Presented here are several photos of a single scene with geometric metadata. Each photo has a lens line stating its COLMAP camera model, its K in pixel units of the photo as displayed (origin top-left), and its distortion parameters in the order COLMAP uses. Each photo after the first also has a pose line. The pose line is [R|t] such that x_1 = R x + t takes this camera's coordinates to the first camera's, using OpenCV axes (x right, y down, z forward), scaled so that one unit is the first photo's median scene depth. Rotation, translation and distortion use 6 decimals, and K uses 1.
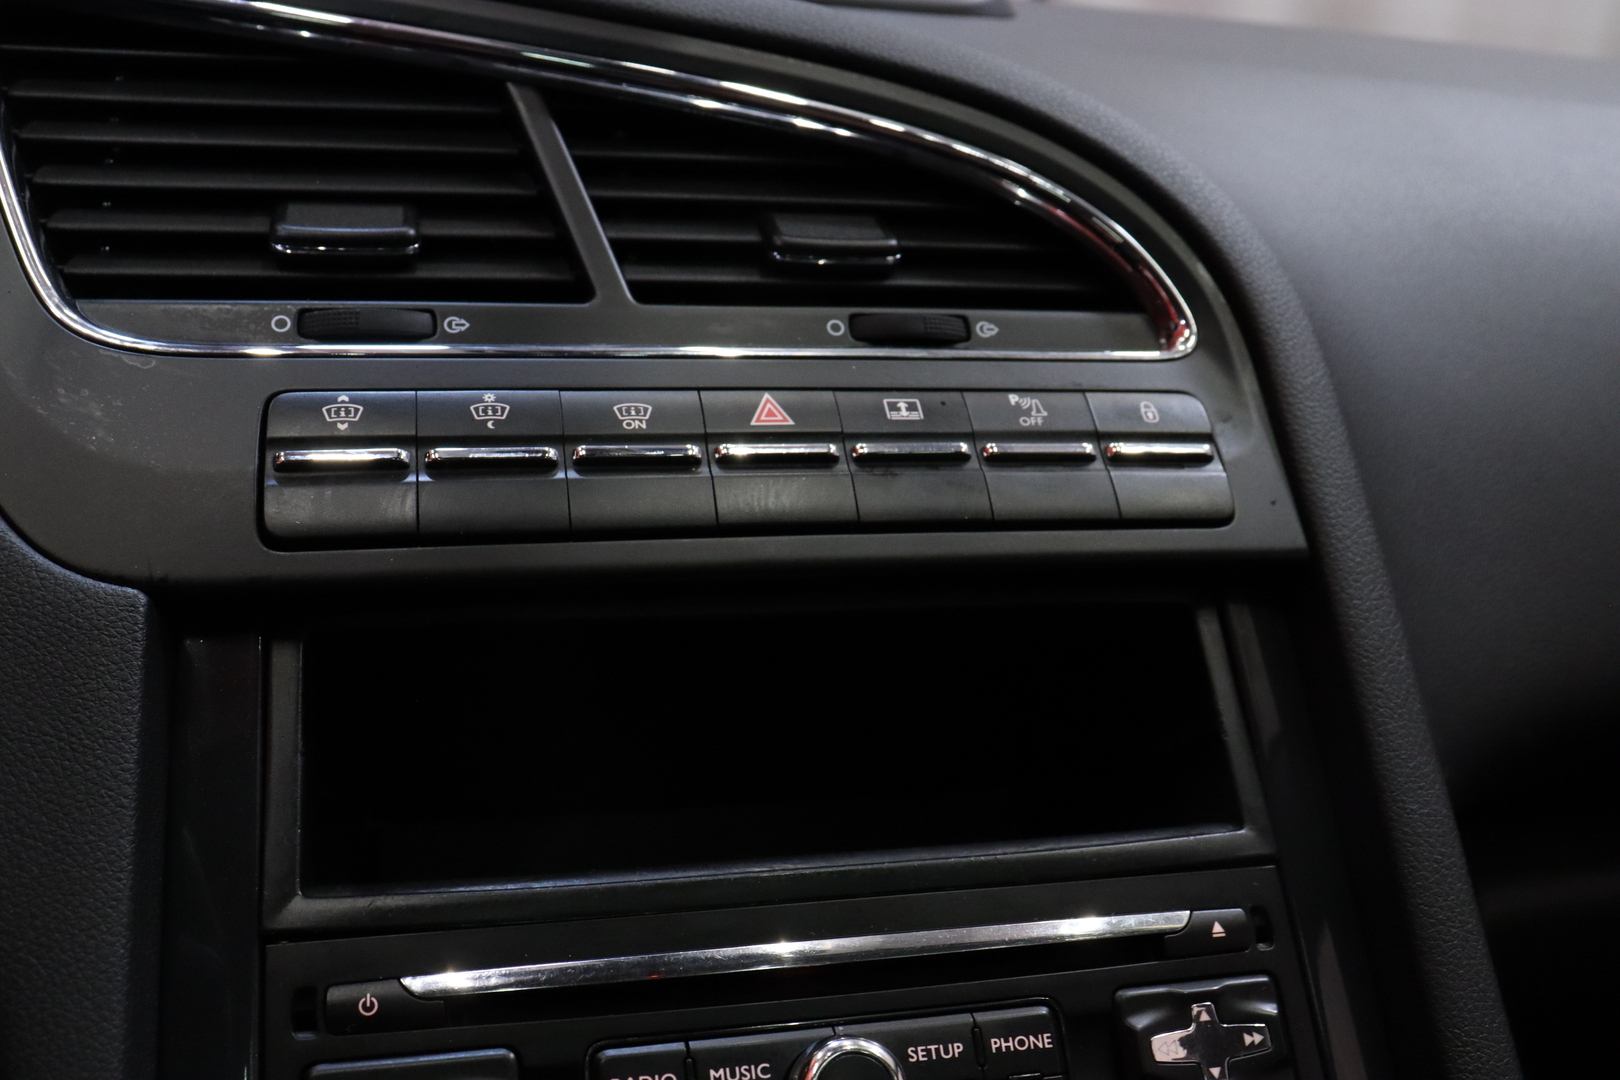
lens RADIAL K [[1581.5, 0, 814.0], [0, 1581.5, 533.8], [0, 0, 1]] dist [-0.100365, 0.000000]
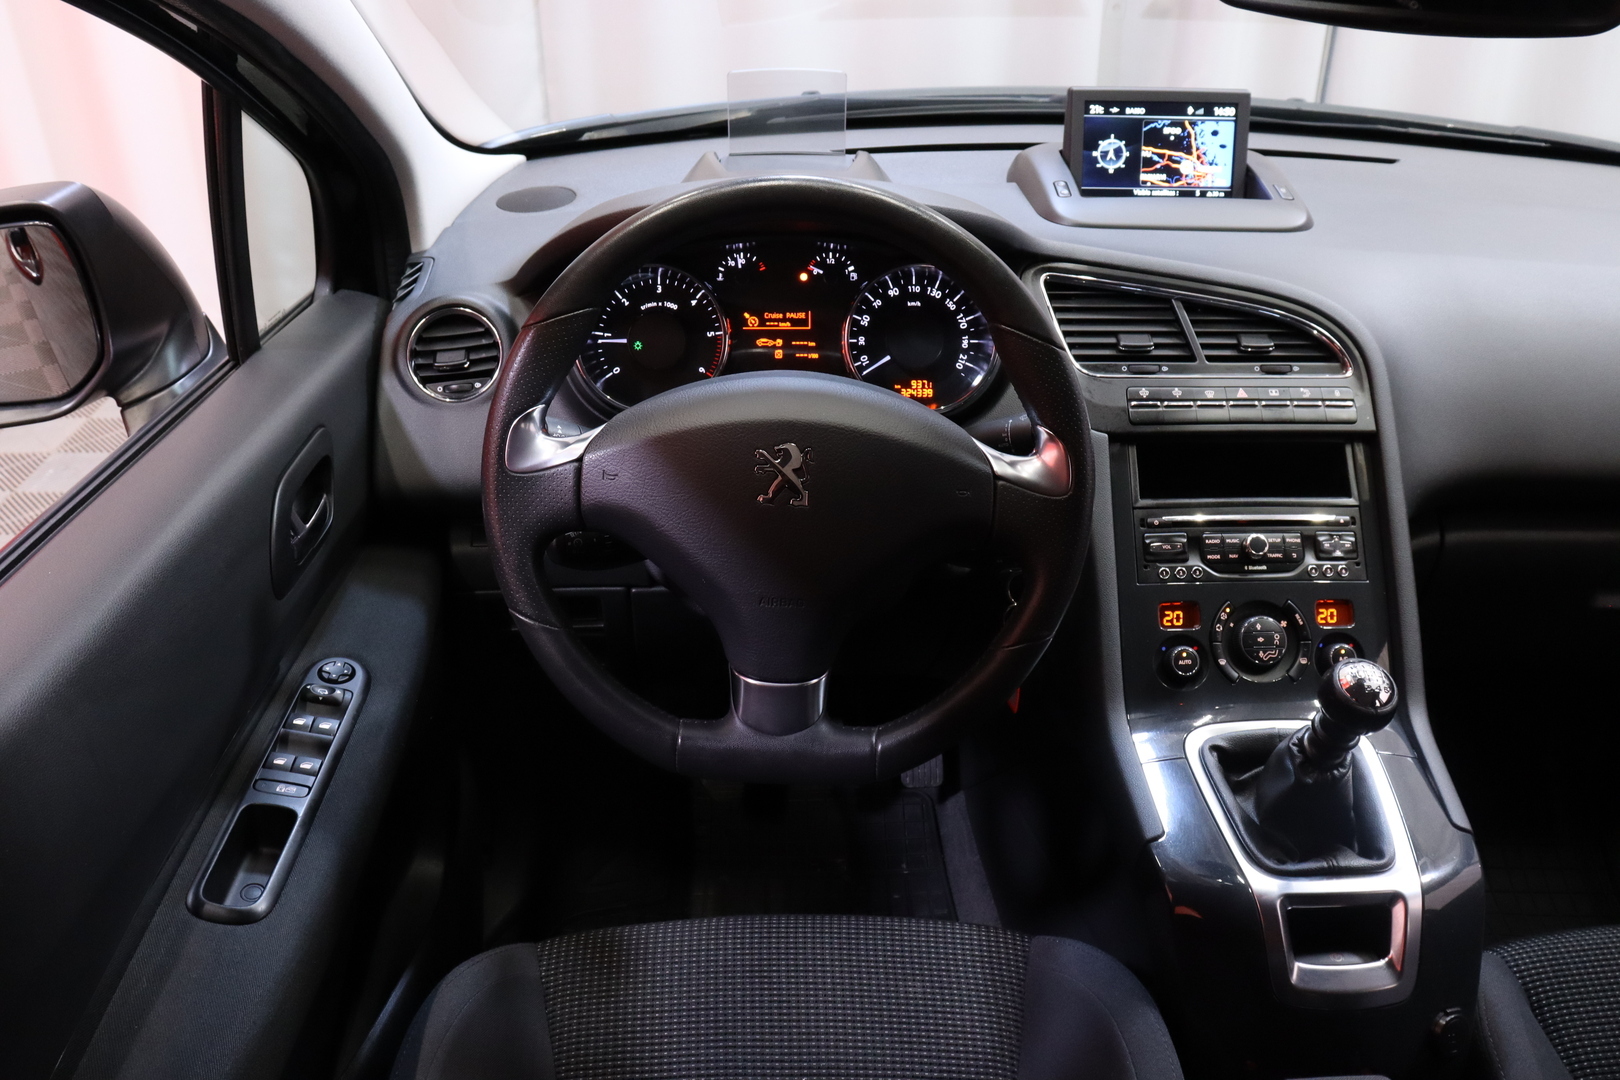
lens RADIAL K [[1323.0, 0, 802.5], [0, 1323.0, 531.2], [0, 0, 1]] dist [-0.162140, 0.121322]
pose [[0.972787, 0.053610, -0.225412, -0.347971], [-0.013669, 0.984448, 0.175144, -0.290839], [0.231296, -0.167297, 0.958391, -2.499046]]
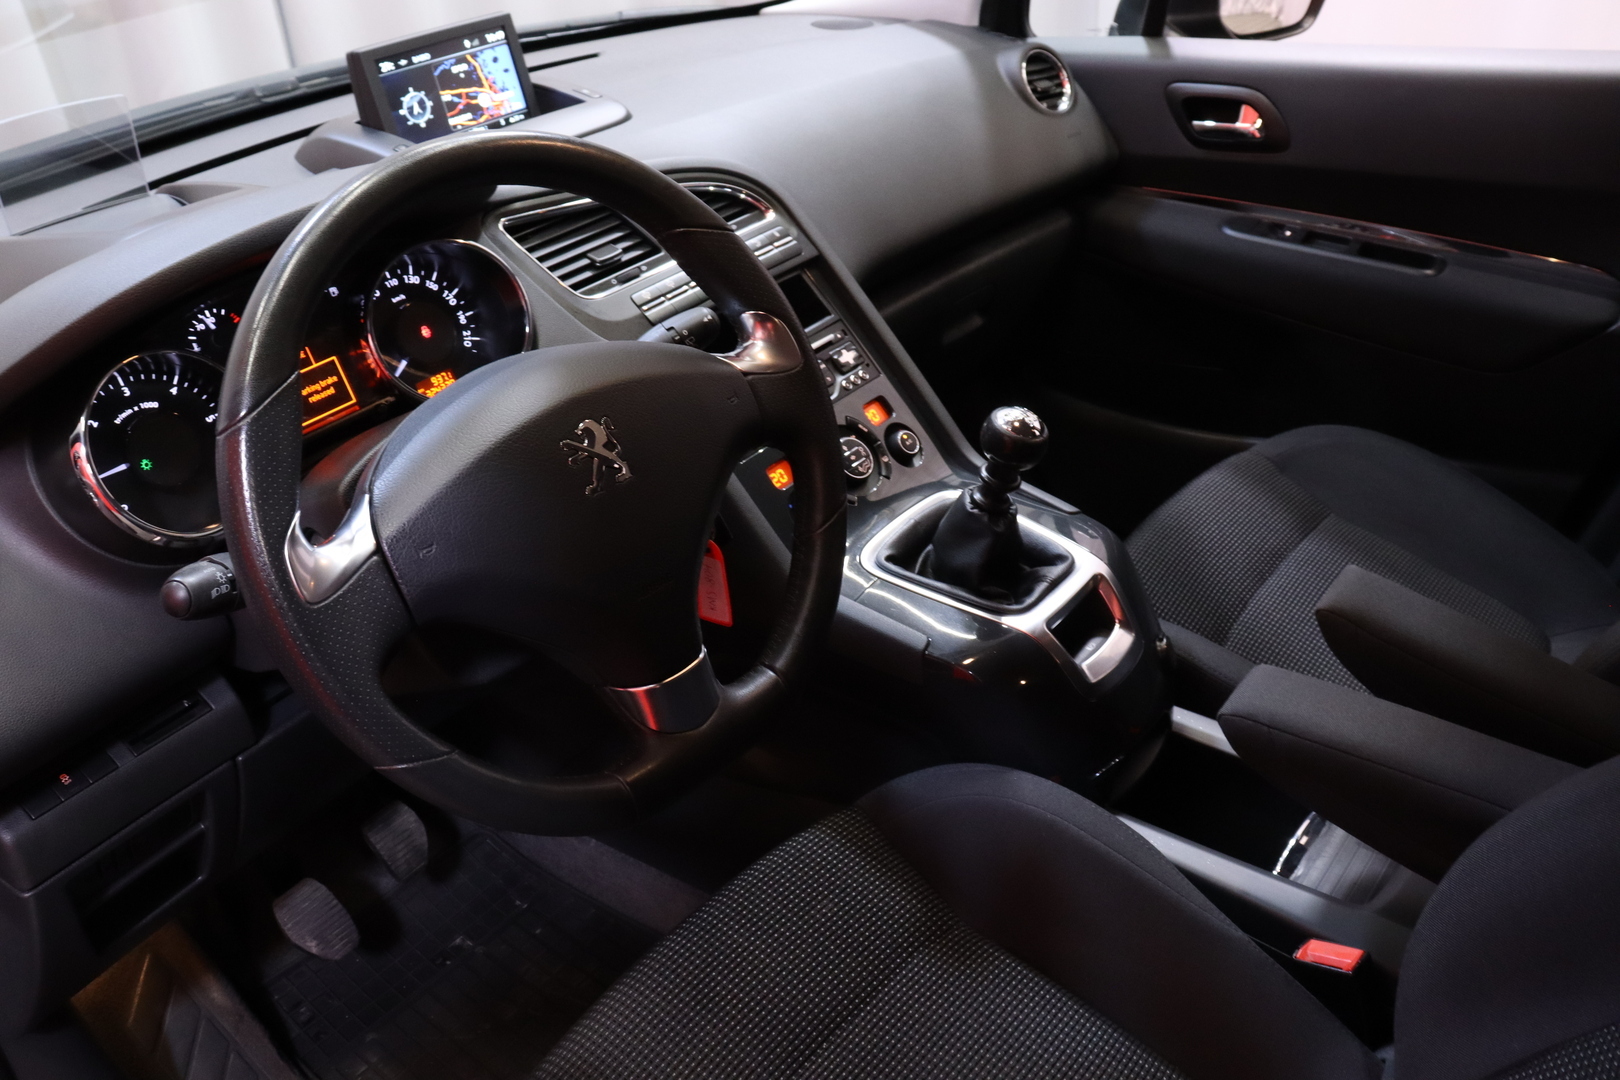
lens RADIAL K [[1323.0, 0, 804.5], [0, 1323.0, 530.7], [0, 0, 1]] dist [-0.162140, 0.121322]
pose [[0.785868, -0.419206, 0.454619, -1.710856], [0.312945, 0.903670, 0.292311, -0.375584], [-0.533364, -0.087447, 0.841353, -2.137892]]
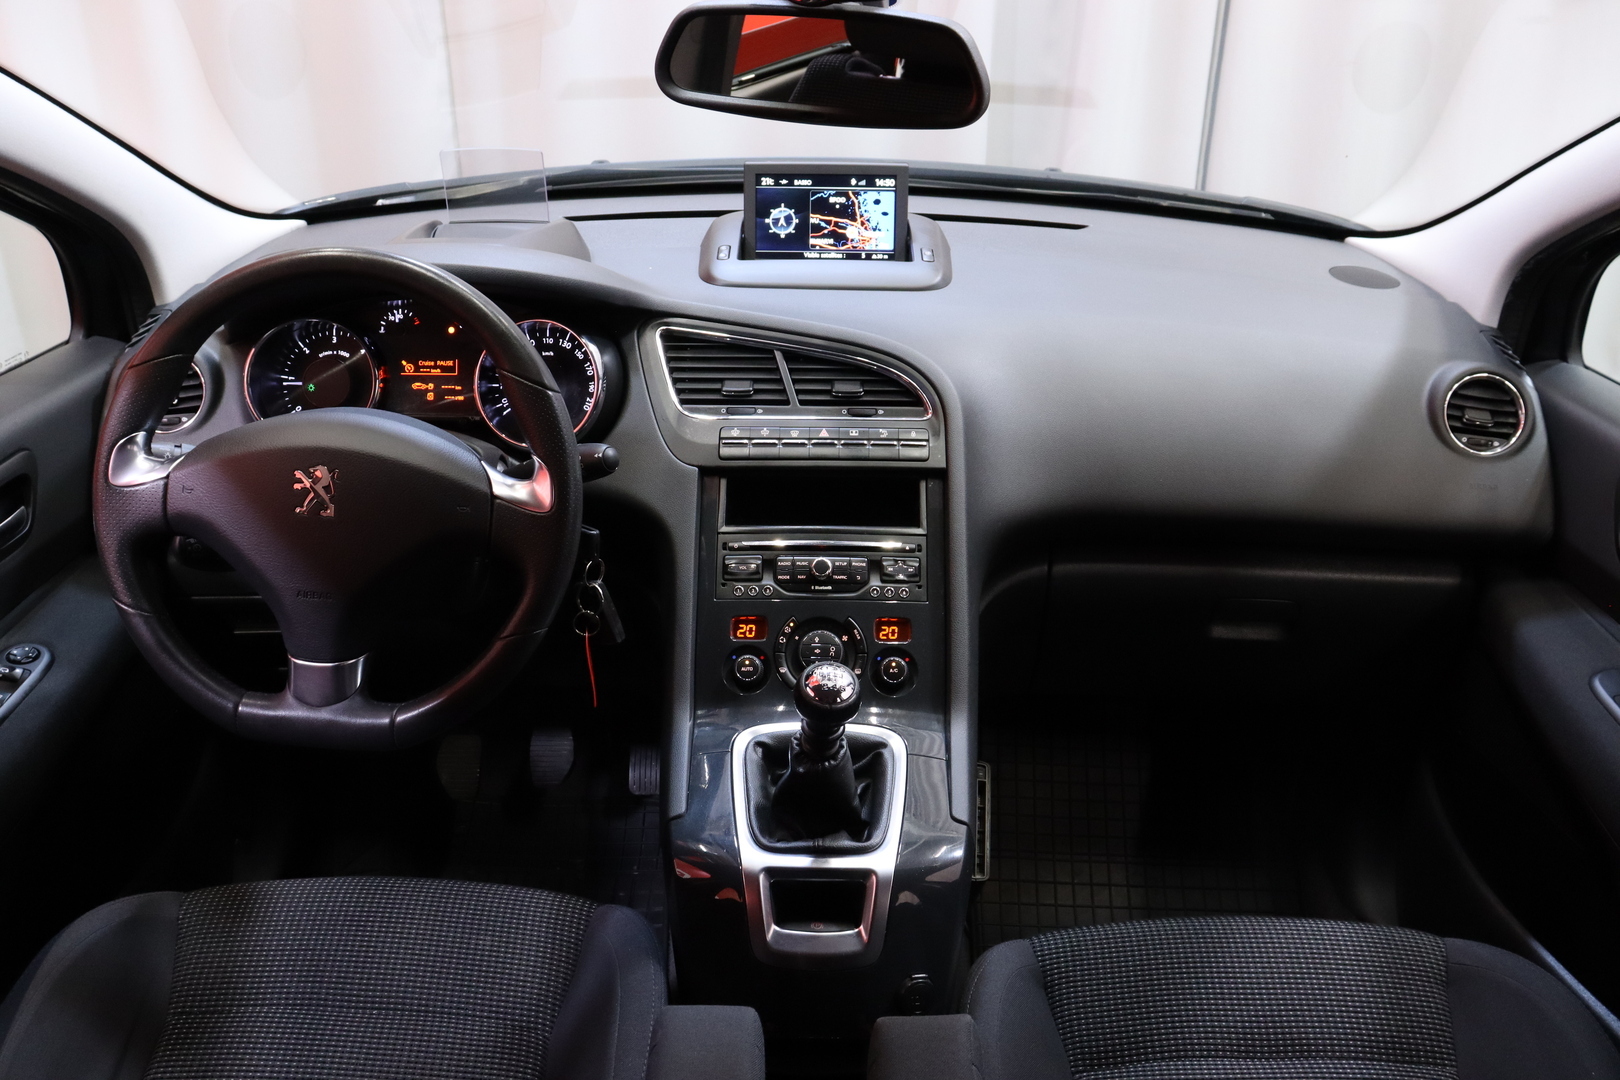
lens RADIAL K [[1323.0, 0, 806.4], [0, 1323.0, 542.3], [0, 0, 1]] dist [-0.162140, 0.121322]
pose [[0.967610, 0.065216, -0.243882, 0.861478], [-0.030575, 0.989219, 0.143215, -0.304623], [0.250593, -0.131120, 0.959172, -2.695267]]
